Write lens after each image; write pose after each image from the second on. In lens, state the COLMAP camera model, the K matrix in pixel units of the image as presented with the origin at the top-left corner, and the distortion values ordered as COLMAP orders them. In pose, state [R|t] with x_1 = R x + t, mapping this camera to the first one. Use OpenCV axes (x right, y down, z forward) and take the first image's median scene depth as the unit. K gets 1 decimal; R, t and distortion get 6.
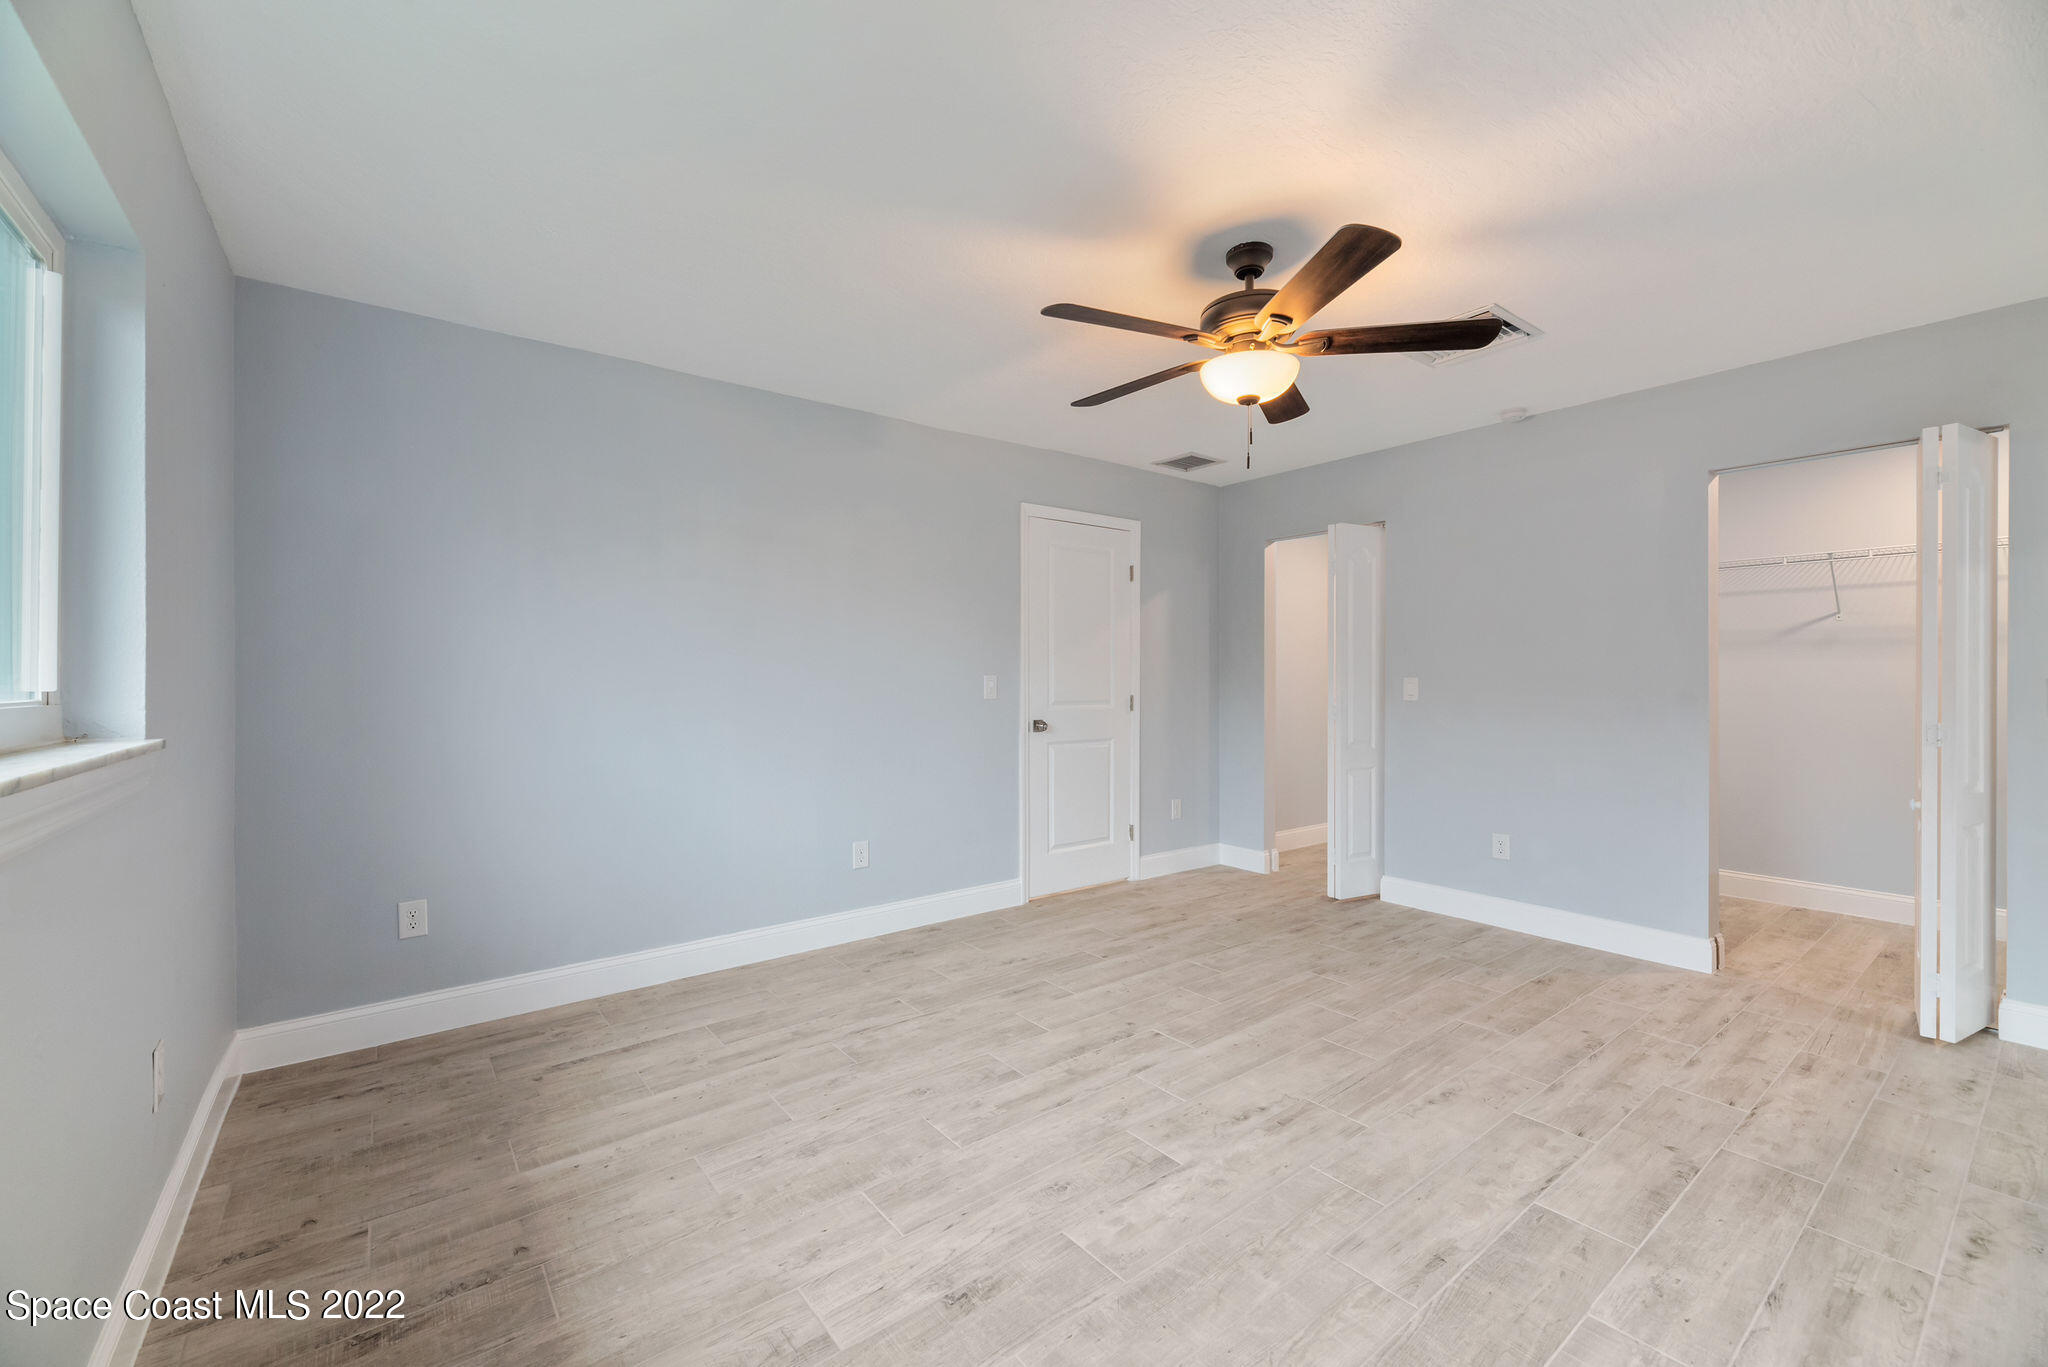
lens RADIAL K [[831.3, 0, 1024.0], [0, 831.3, 683.5], [0, 0, 1]] dist [0.003237, 0.000281]
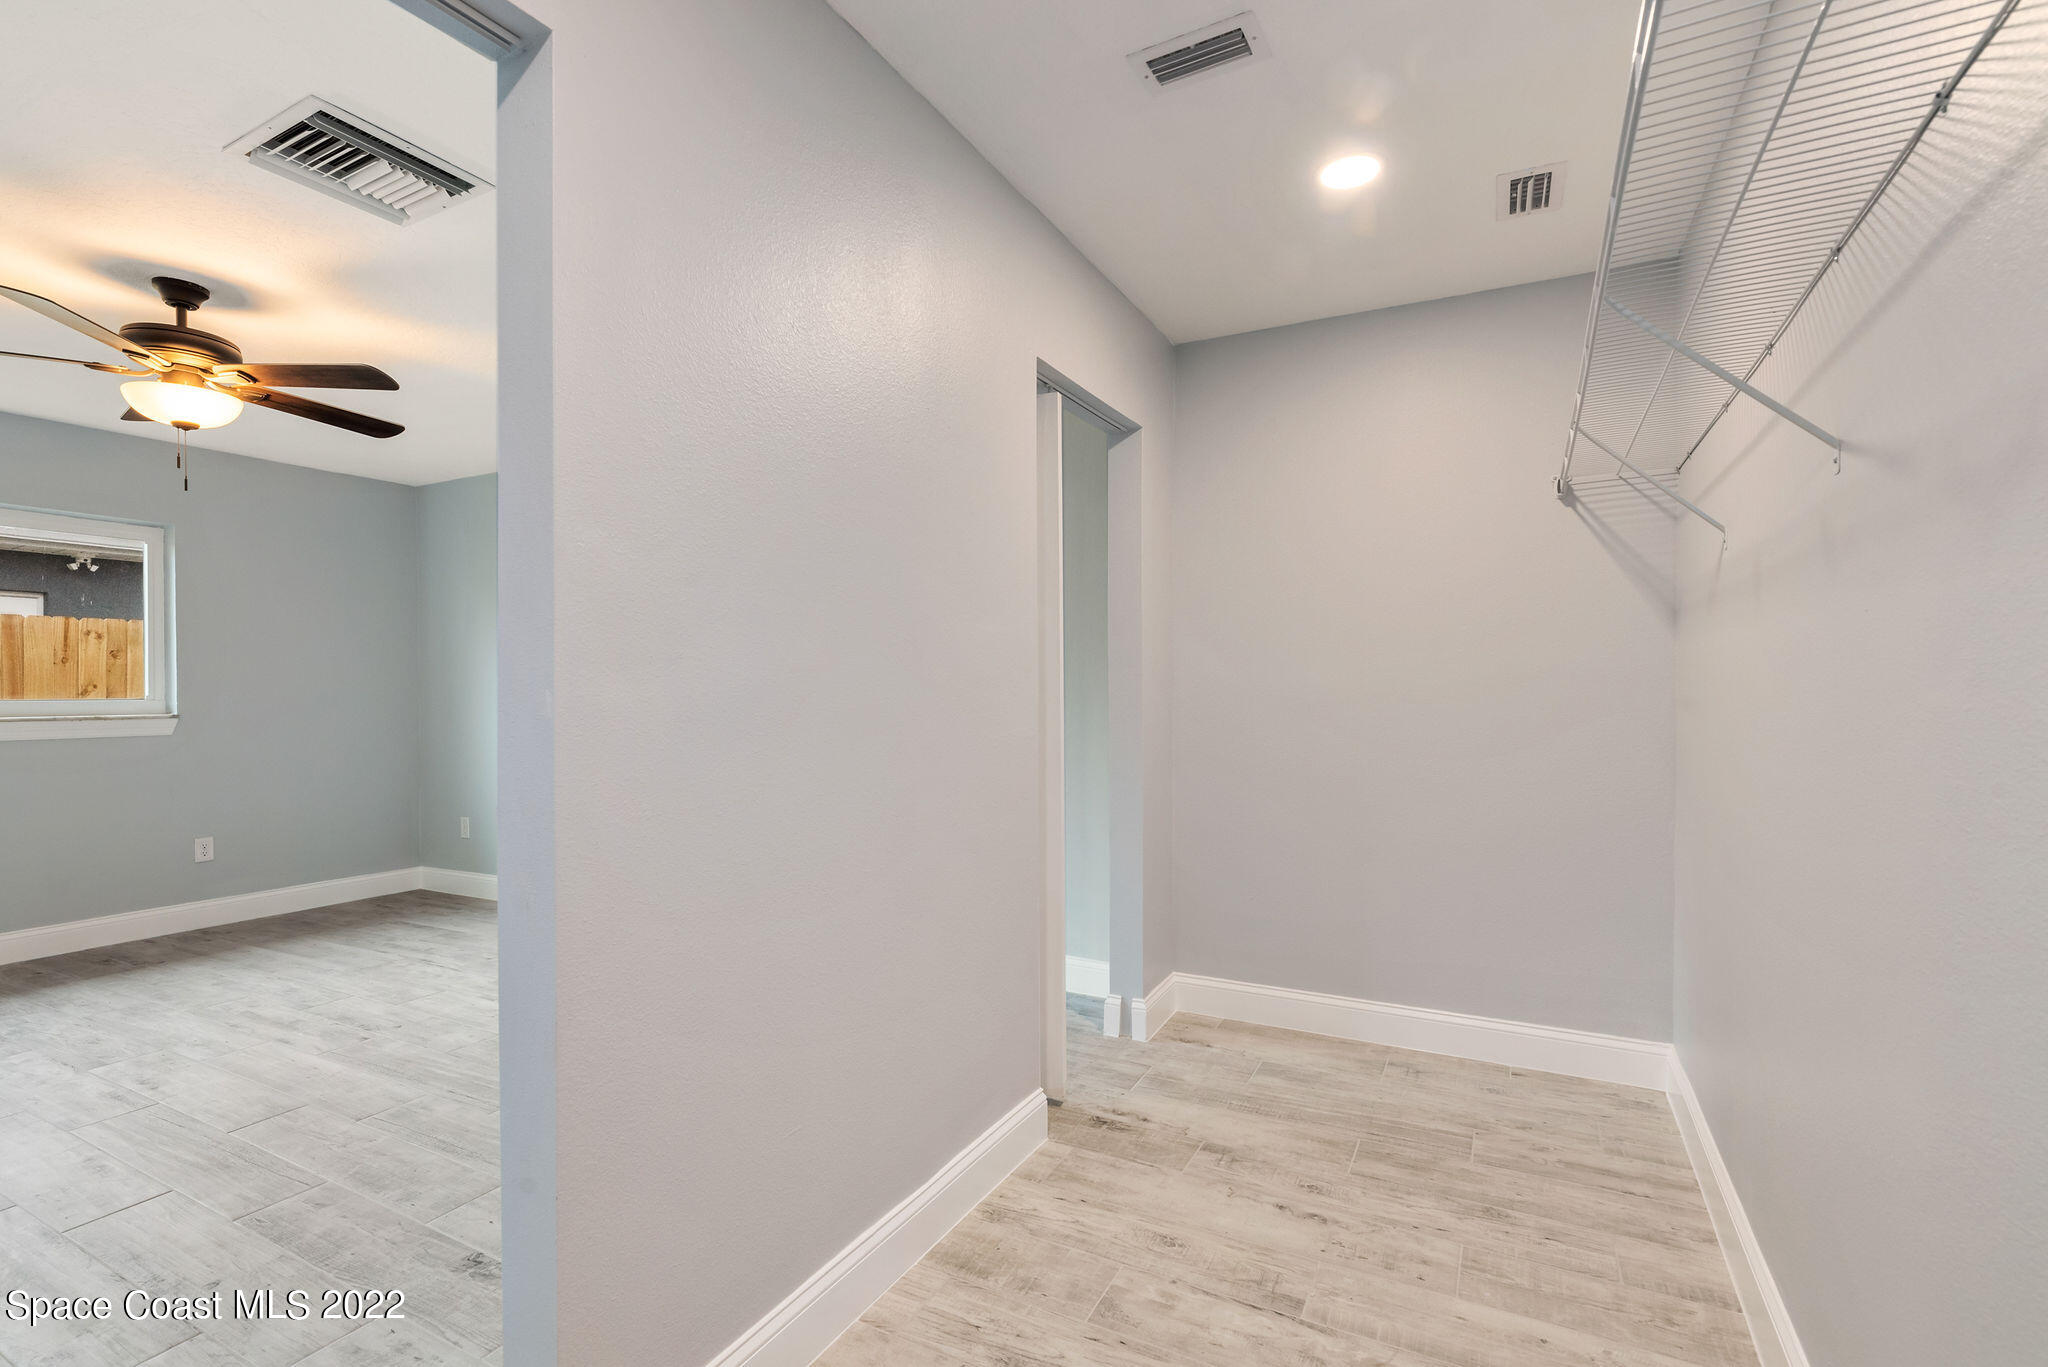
lens RADIAL K [[925.2, 0, 1024.0], [0, 925.2, 683.5], [0, 0, 1]] dist [-0.000299, 0.000702]
pose [[0.409214, -0.003245, -0.912433, 1.592022], [0.007389, 0.999973, -0.000242, -0.016128], [0.912408, -0.006643, 0.409227, 1.312612]]
